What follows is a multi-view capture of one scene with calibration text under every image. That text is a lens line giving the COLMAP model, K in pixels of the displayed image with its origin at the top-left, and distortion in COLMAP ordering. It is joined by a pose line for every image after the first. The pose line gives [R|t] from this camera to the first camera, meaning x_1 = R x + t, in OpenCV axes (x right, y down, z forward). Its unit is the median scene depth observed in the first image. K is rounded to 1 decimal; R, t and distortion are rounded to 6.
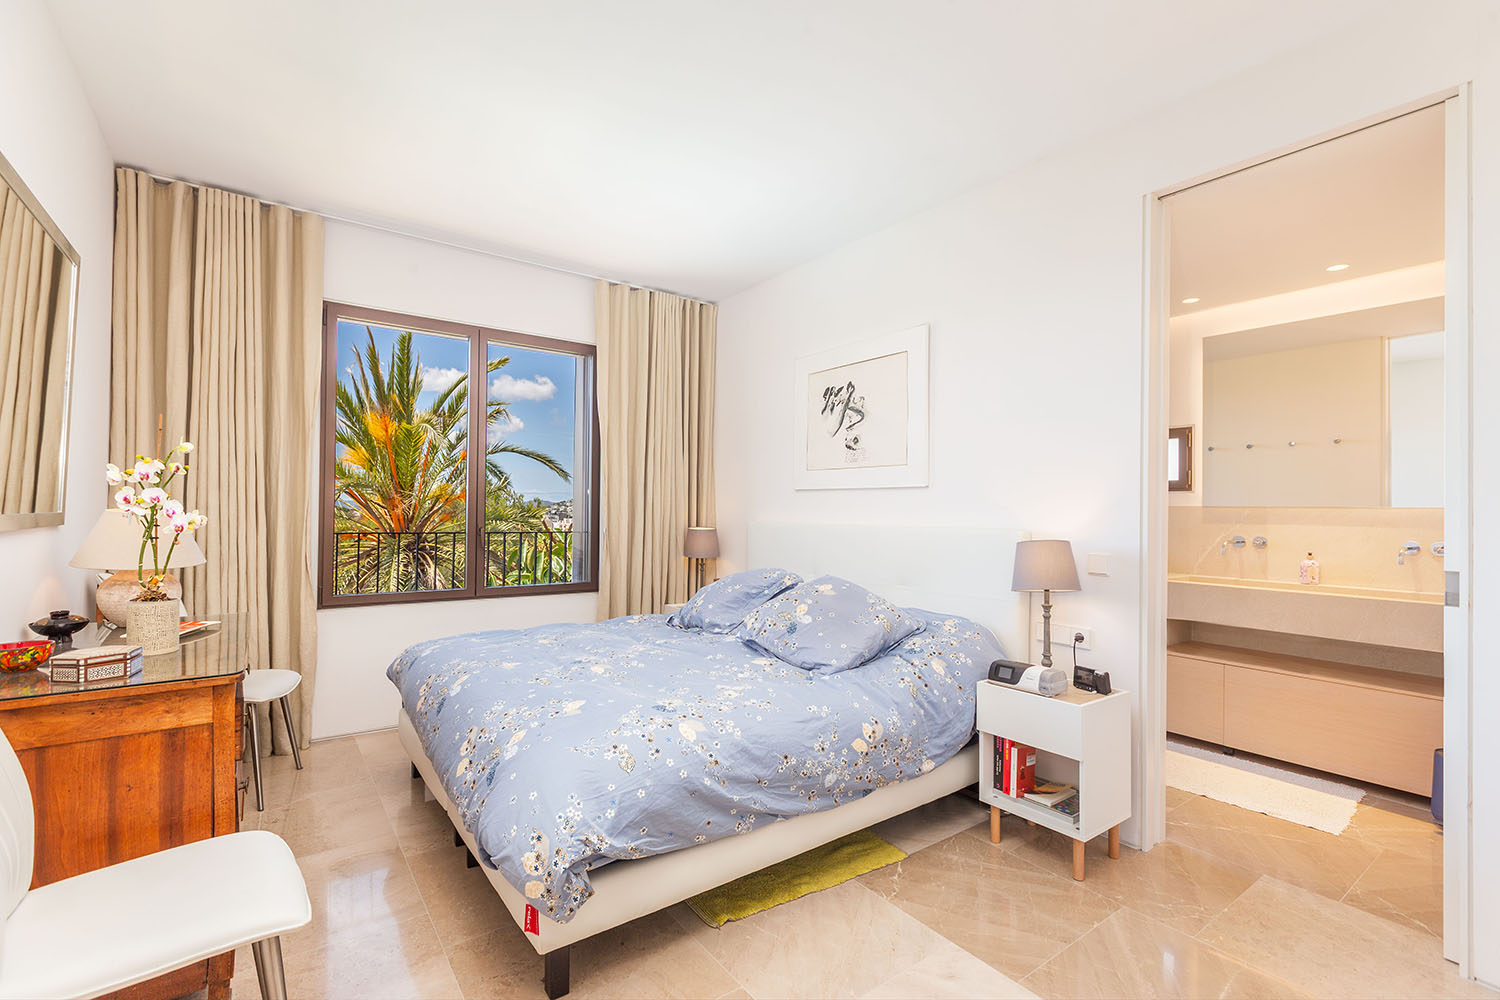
lens RADIAL K [[672.9, 0, 741.9], [0, 672.9, 513.8], [0, 0, 1]] dist [0.001547, 0.000306]
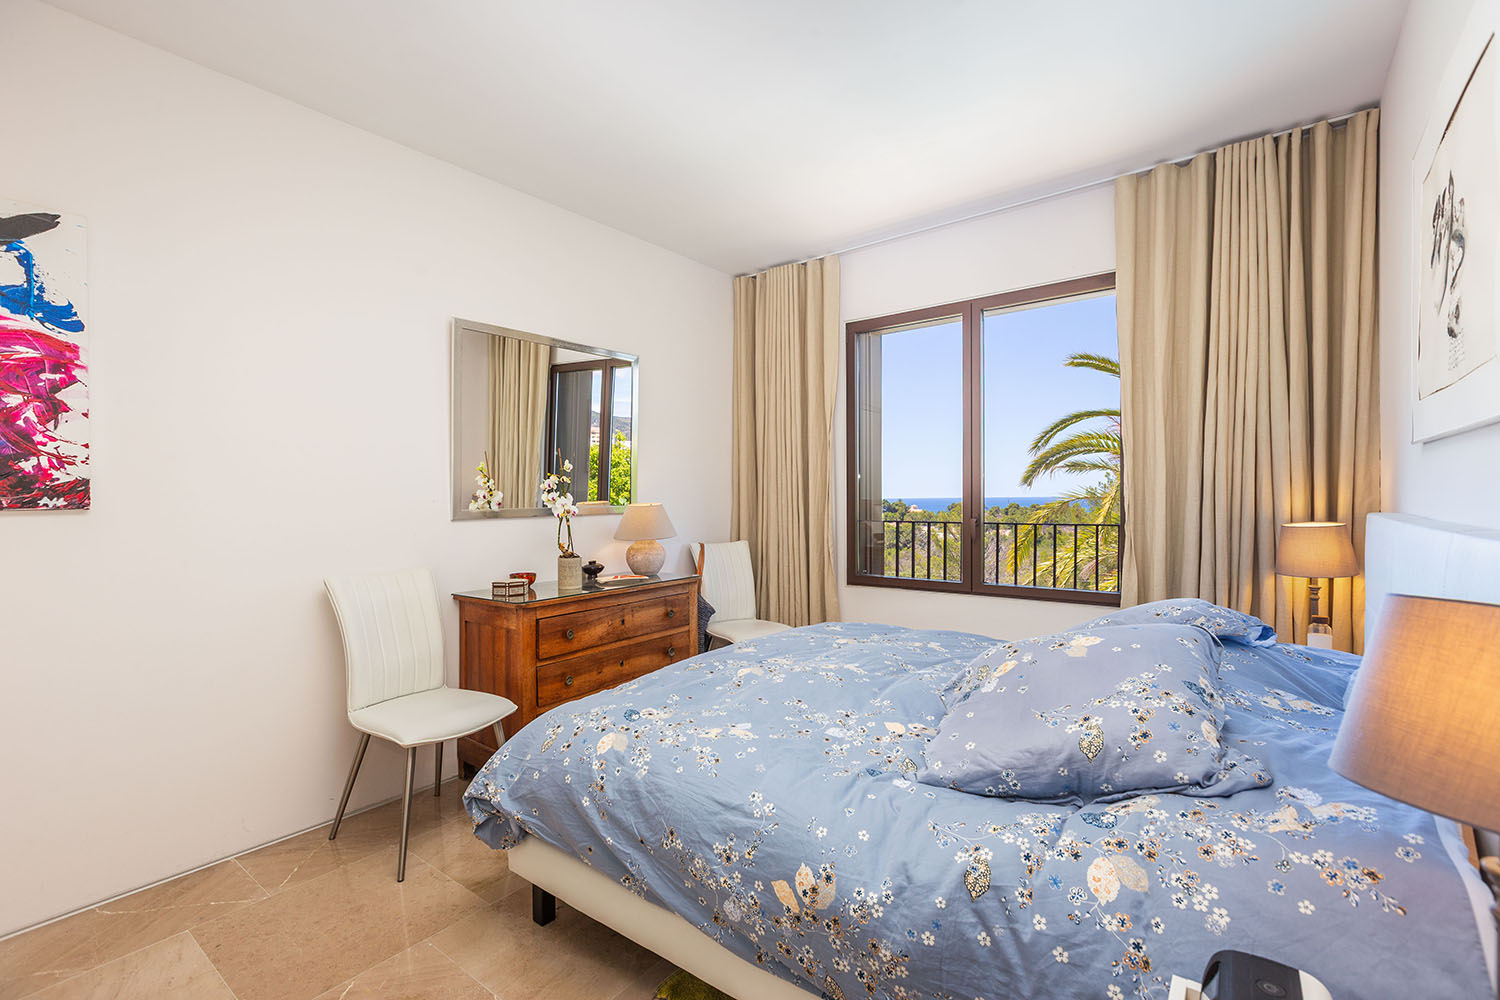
lens RADIAL K [[672.9, 0, 744.6], [0, 672.9, 495.3], [0, 0, 1]] dist [0.001547, 0.000306]
pose [[0.271510, -0.015885, -0.962304, 0.759089], [0.011790, 0.999844, -0.013178, 0.000264], [0.962363, -0.007768, 0.271655, 0.826866]]
